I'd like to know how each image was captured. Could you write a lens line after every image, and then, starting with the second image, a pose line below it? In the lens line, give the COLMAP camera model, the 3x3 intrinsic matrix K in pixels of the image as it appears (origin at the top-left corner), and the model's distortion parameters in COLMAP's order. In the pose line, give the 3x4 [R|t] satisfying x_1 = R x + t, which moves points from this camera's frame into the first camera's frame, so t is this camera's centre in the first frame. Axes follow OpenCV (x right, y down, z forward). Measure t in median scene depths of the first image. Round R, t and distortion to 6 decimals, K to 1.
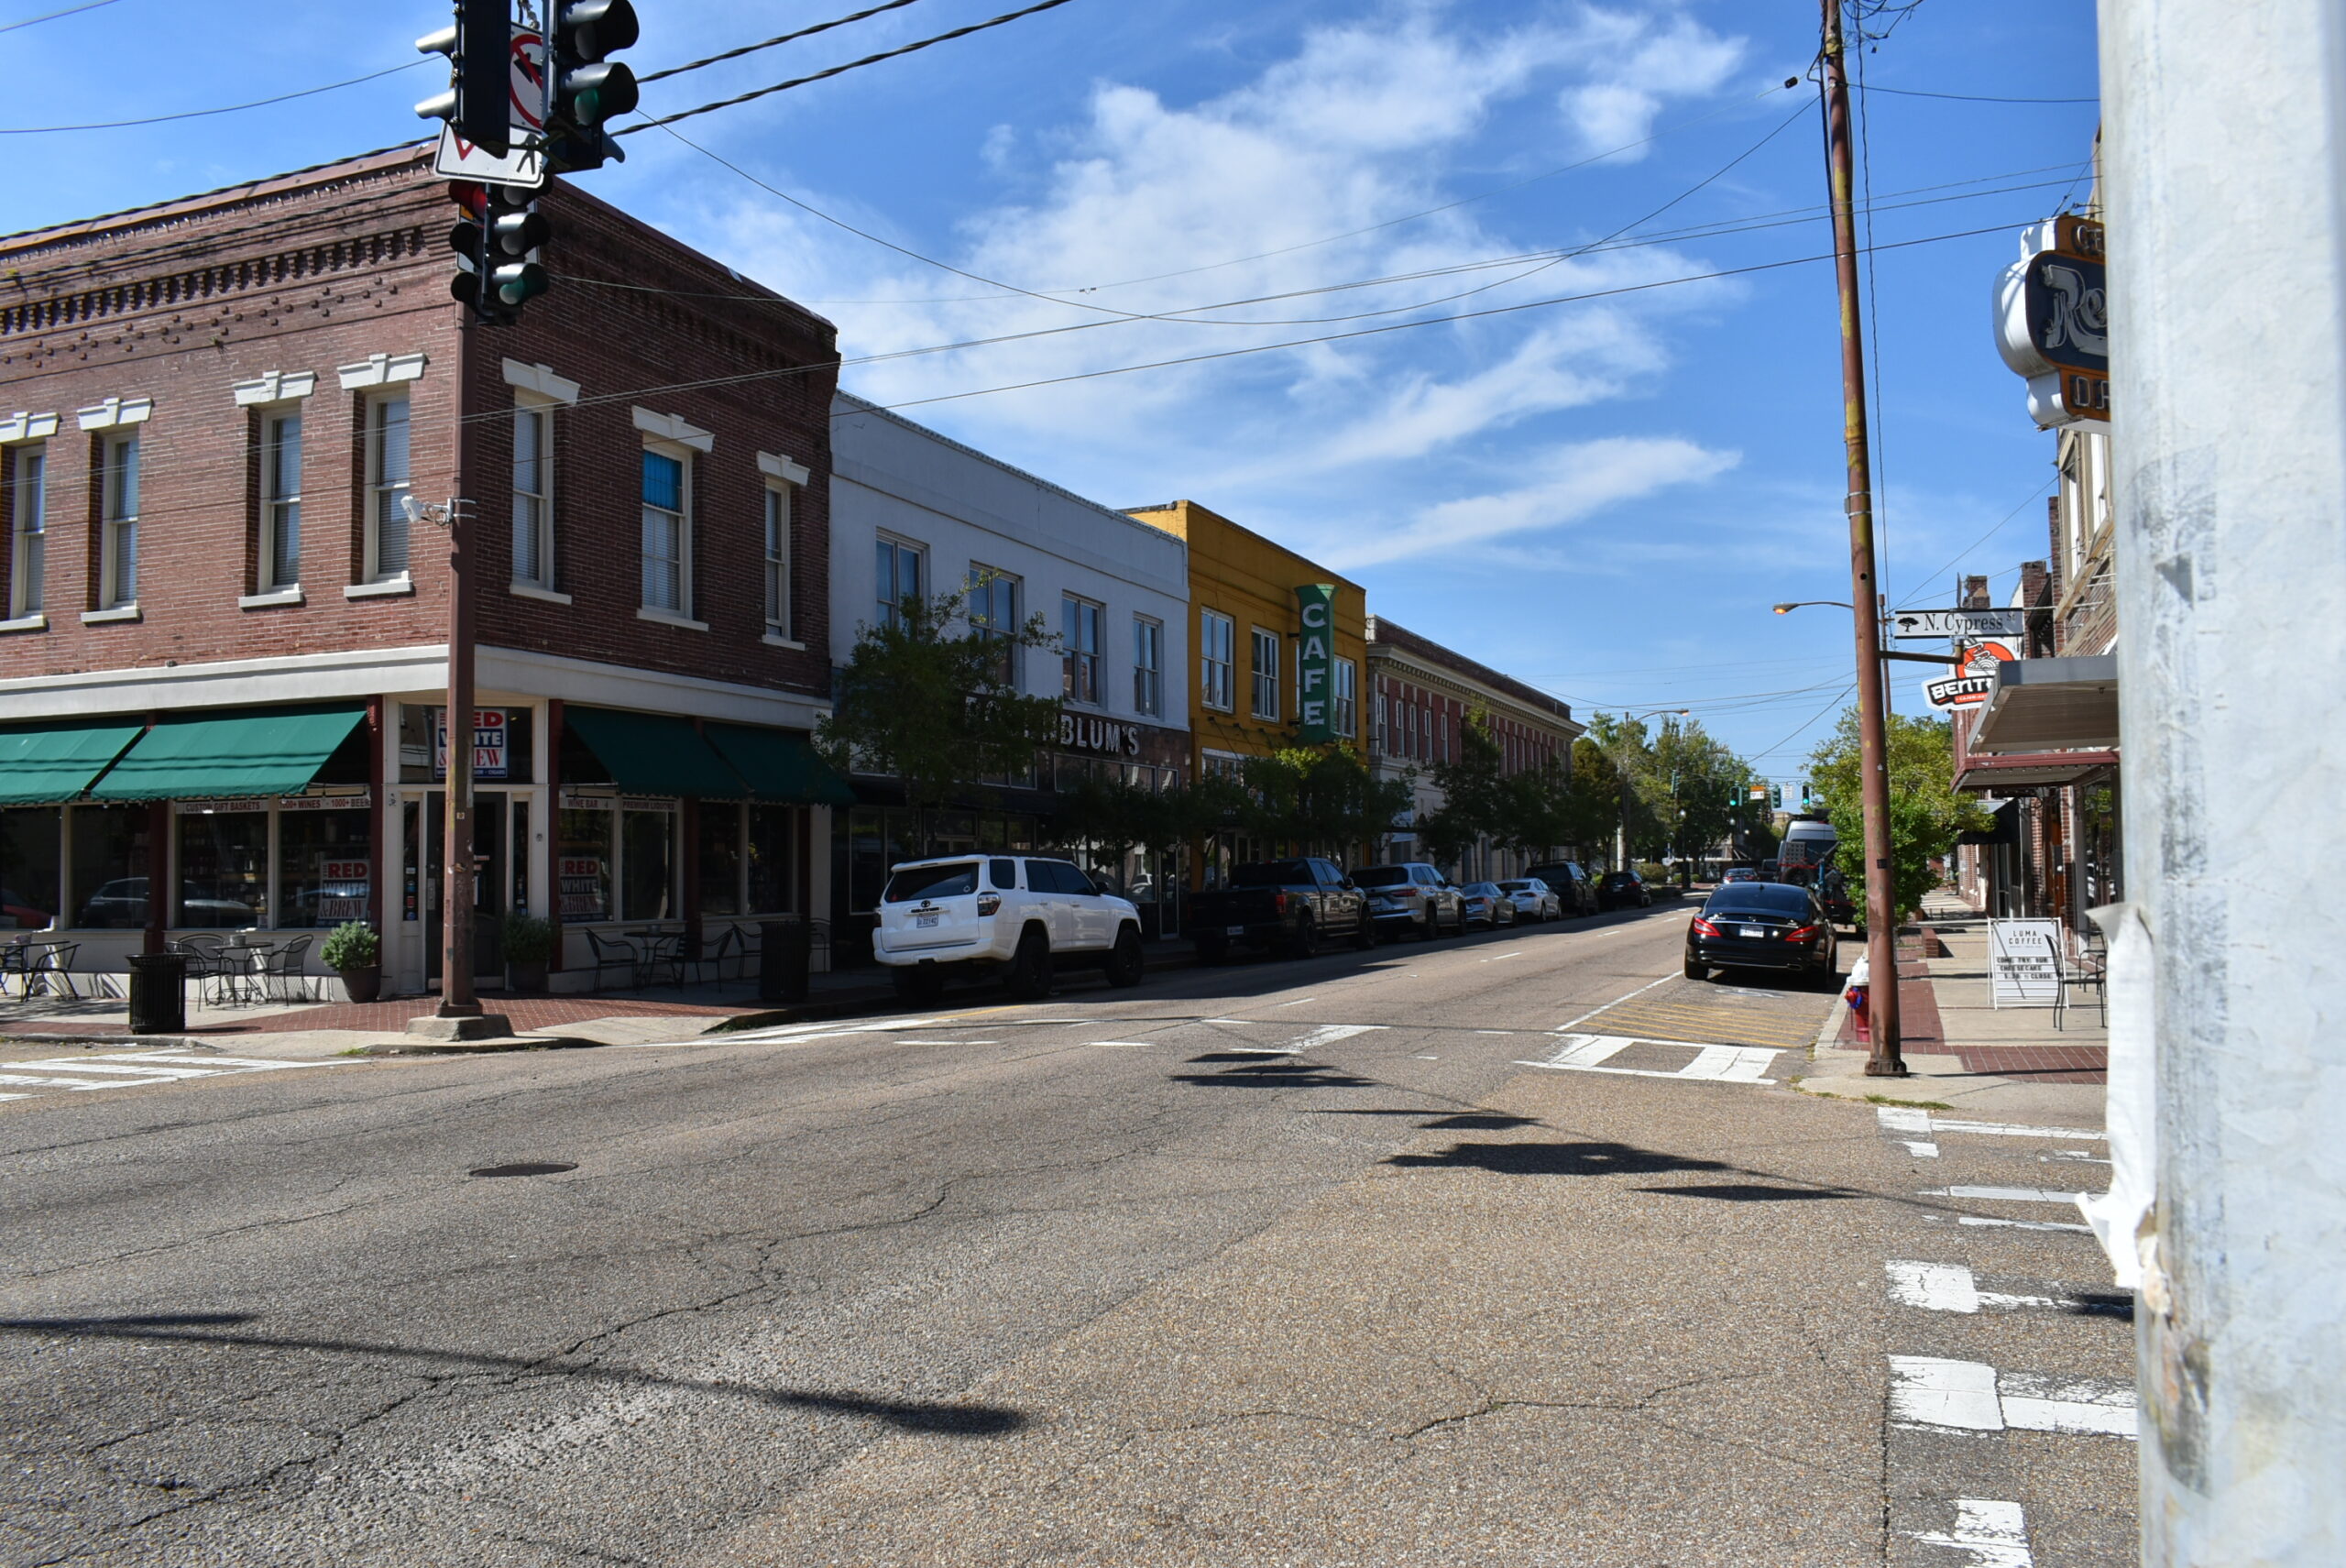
lens RADIAL K [[1835.9, 0, 1172.4], [0, 1835.9, 790.8], [0, 0, 1]] dist [-0.021736, 0.011710]
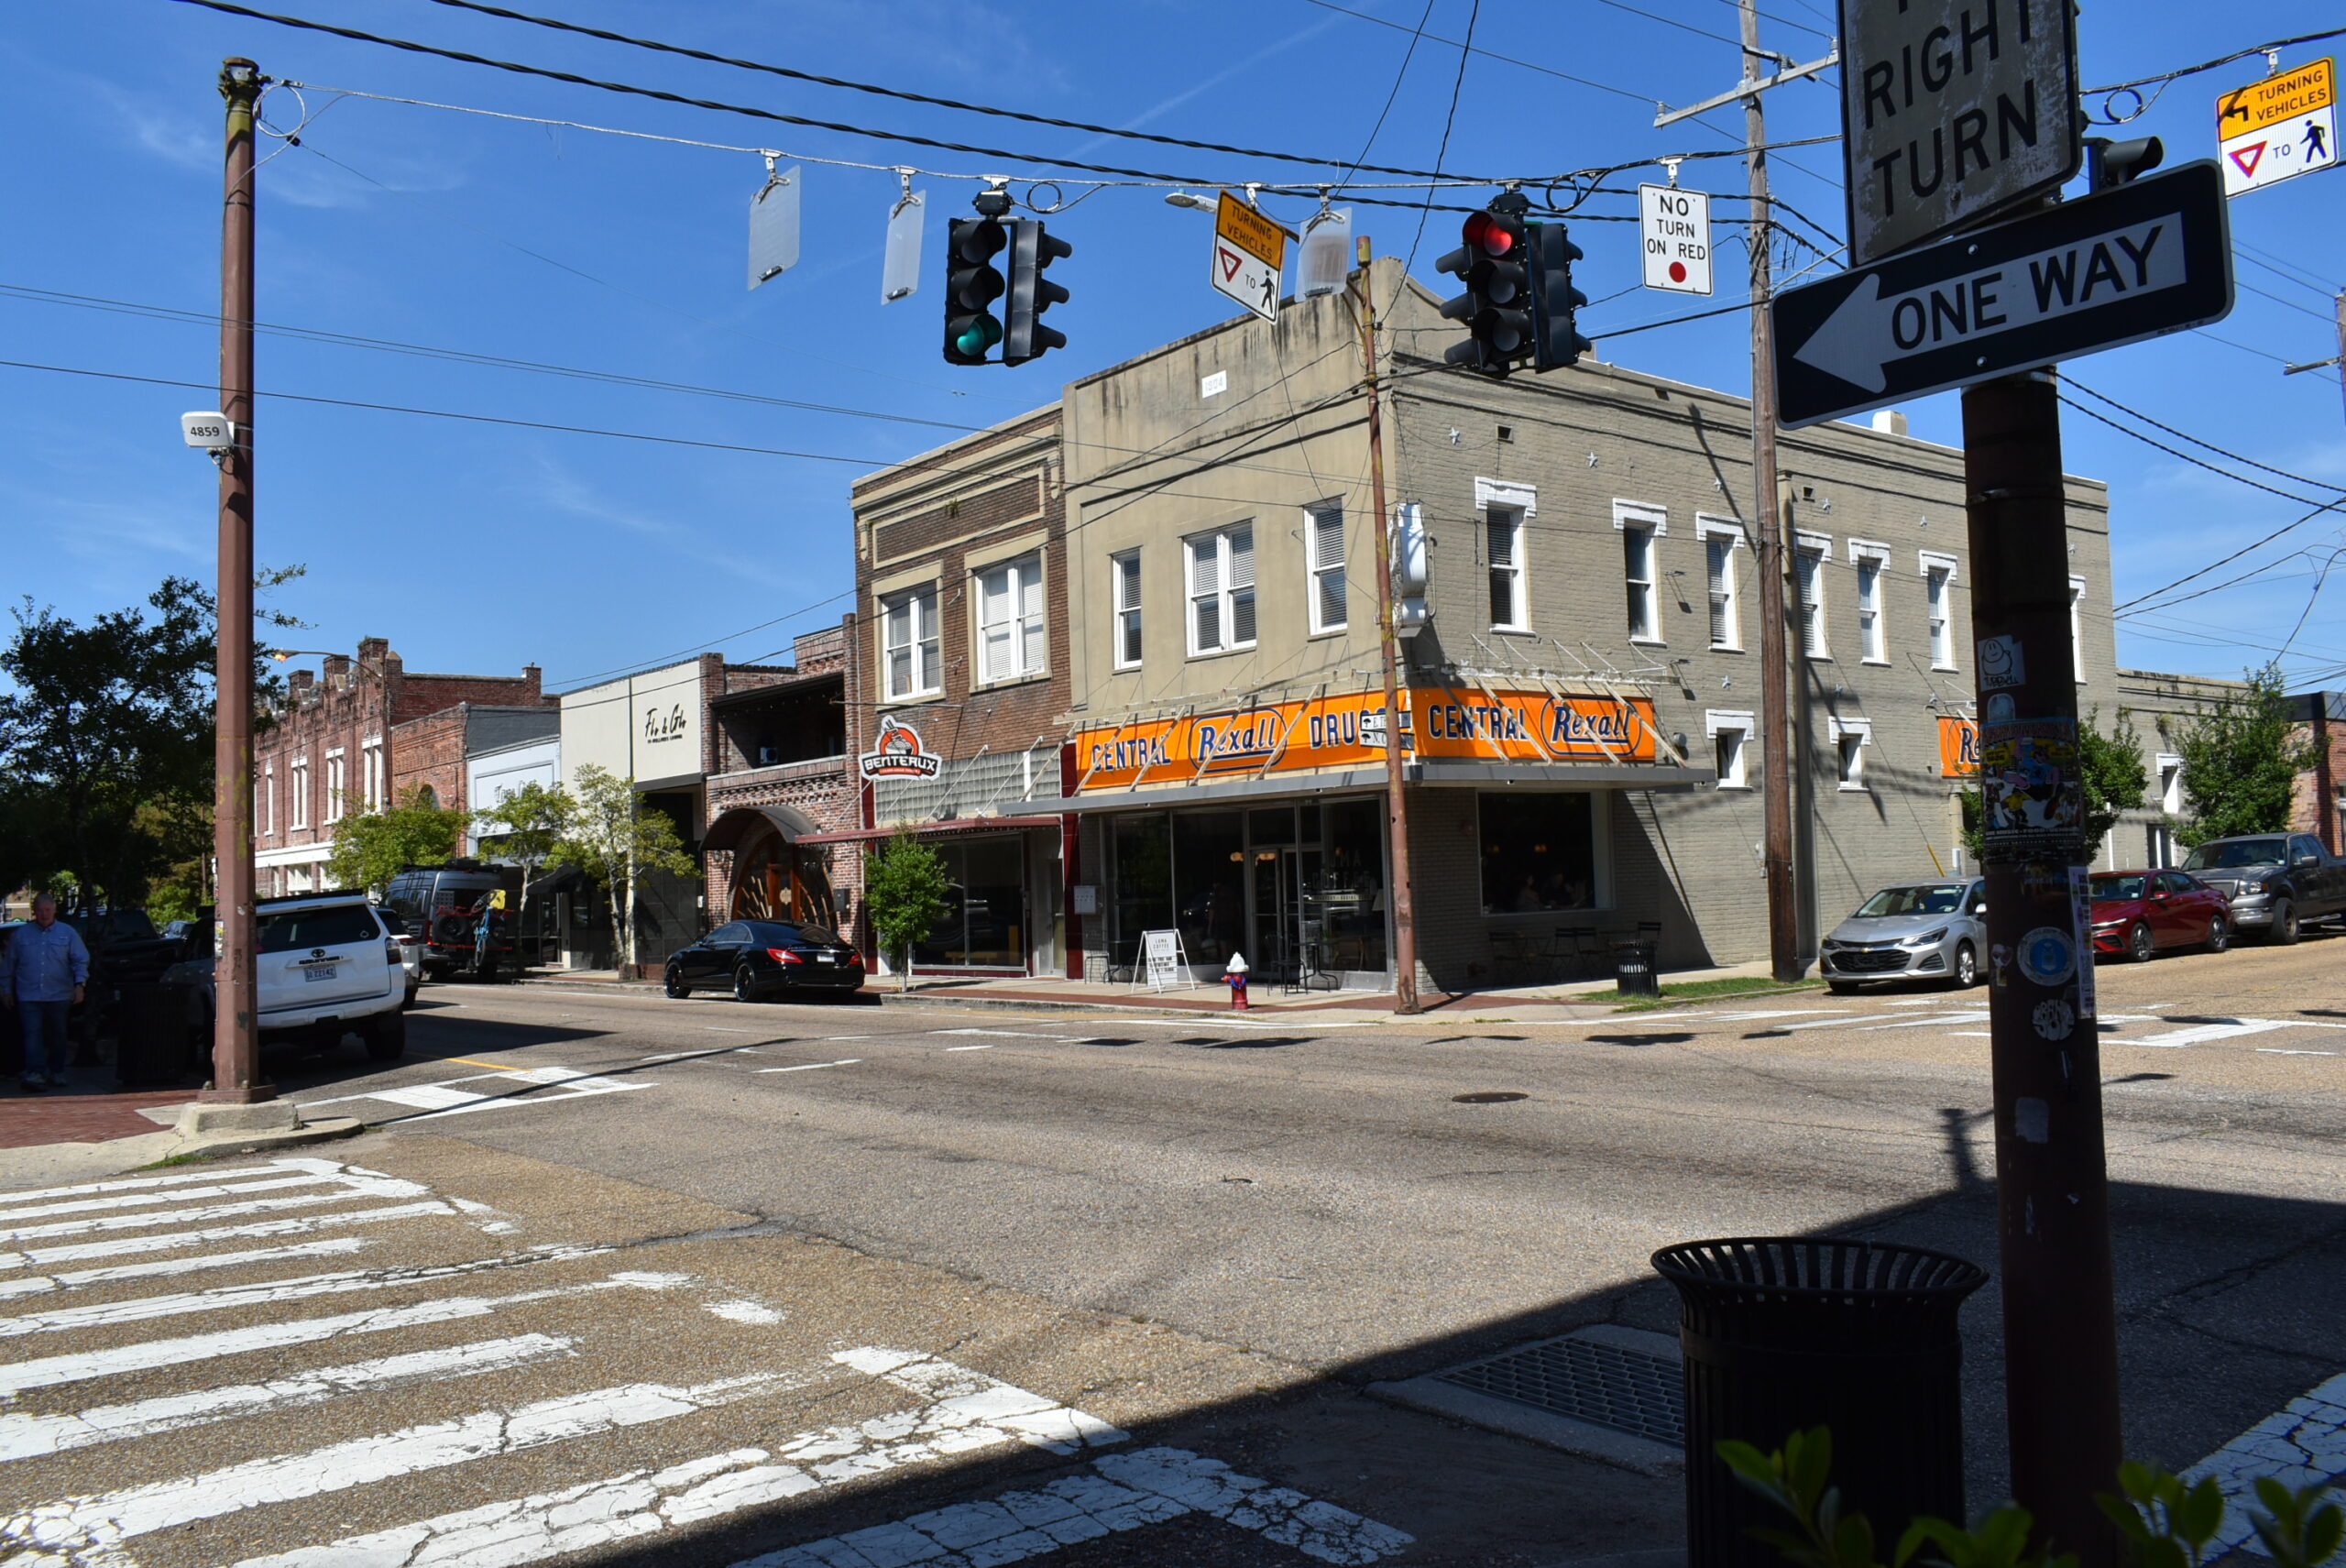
lens RADIAL K [[1835.9, 0, 1172.4], [0, 1835.9, 790.8], [0, 0, 1]] dist [-0.021736, 0.011710]
pose [[0.496706, 0.042392, 0.866883, -0.666730], [-0.011206, 0.999036, -0.042433, 0.017536], [-0.867846, 0.011362, 0.496703, 0.227188]]
